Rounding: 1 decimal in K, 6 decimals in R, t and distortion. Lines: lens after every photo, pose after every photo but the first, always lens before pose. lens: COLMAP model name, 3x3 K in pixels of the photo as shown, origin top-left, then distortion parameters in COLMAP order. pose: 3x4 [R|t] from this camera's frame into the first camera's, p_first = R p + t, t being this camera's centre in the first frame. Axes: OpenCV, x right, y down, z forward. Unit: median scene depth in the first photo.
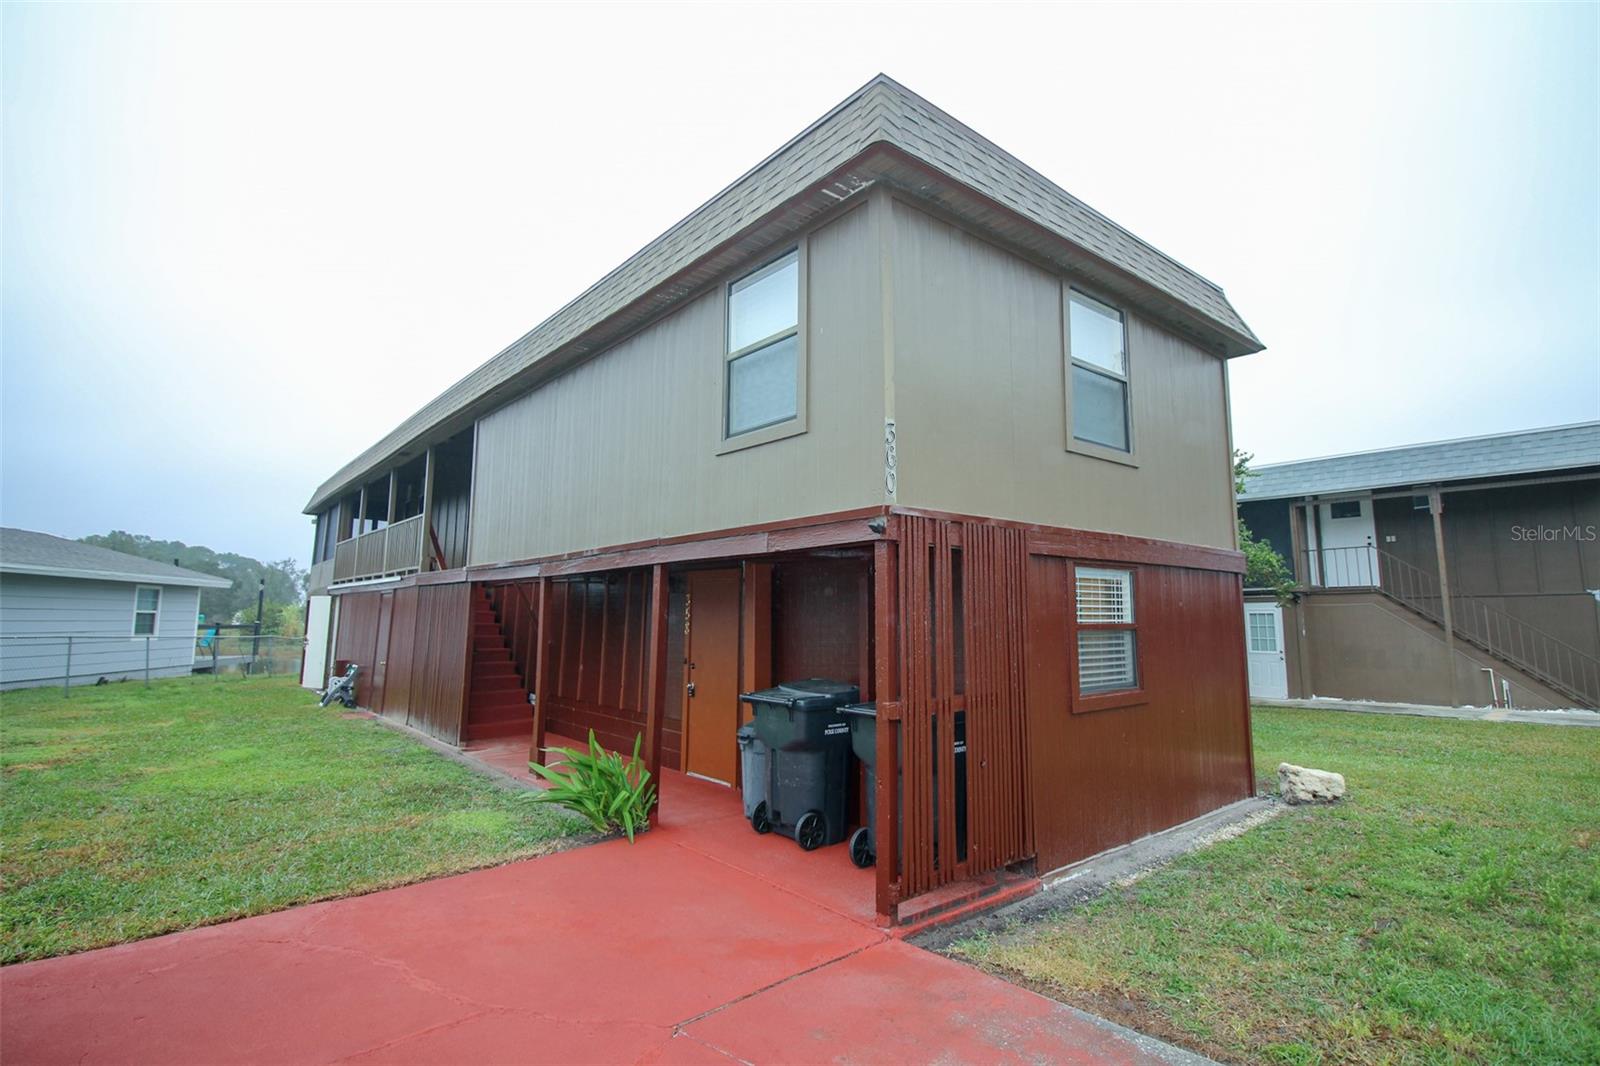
lens RADIAL K [[789.5, 0, 799.0], [0, 789.5, 529.1], [0, 0, 1]] dist [0.000196, -0.000014]
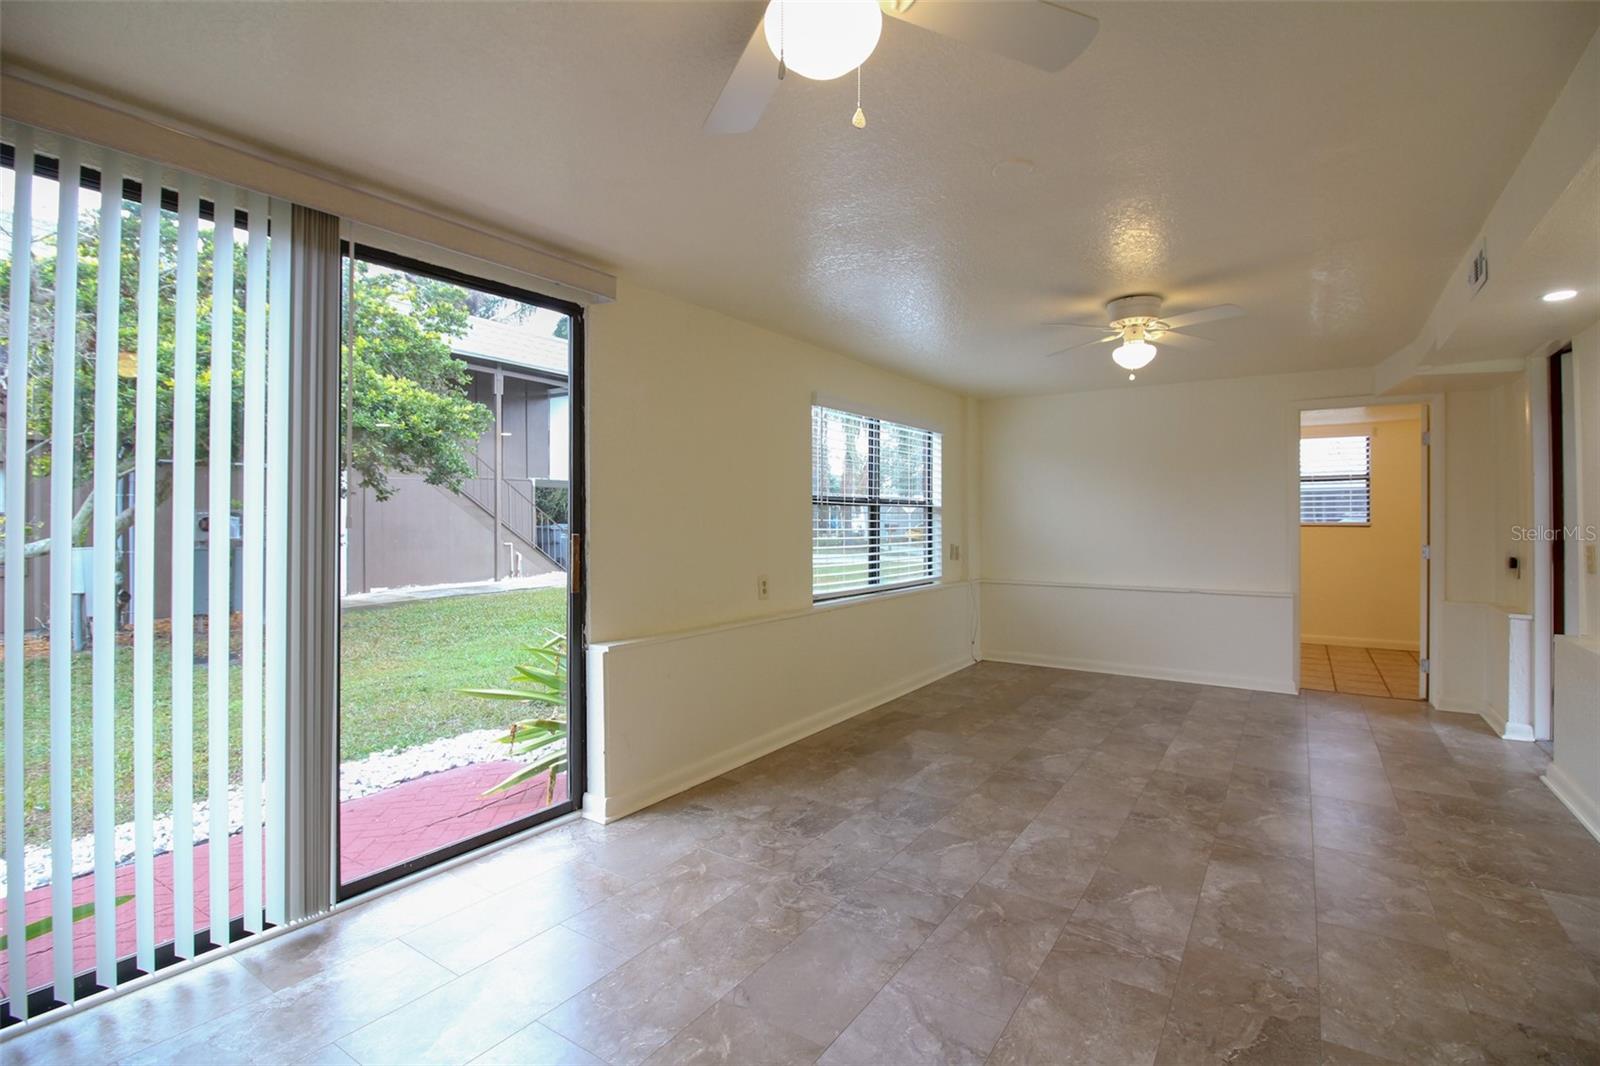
lens RADIAL K [[739.9, 0, 800.6], [0, 739.9, 517.7], [0, 0, 1]] dist [0.001975, -0.013194]
pose [[-0.262285, -0.004538, 0.964980, -0.209436], [-0.132807, 0.990643, -0.031439, 0.116230], [-0.955808, -0.136402, -0.260433, 0.870321]]
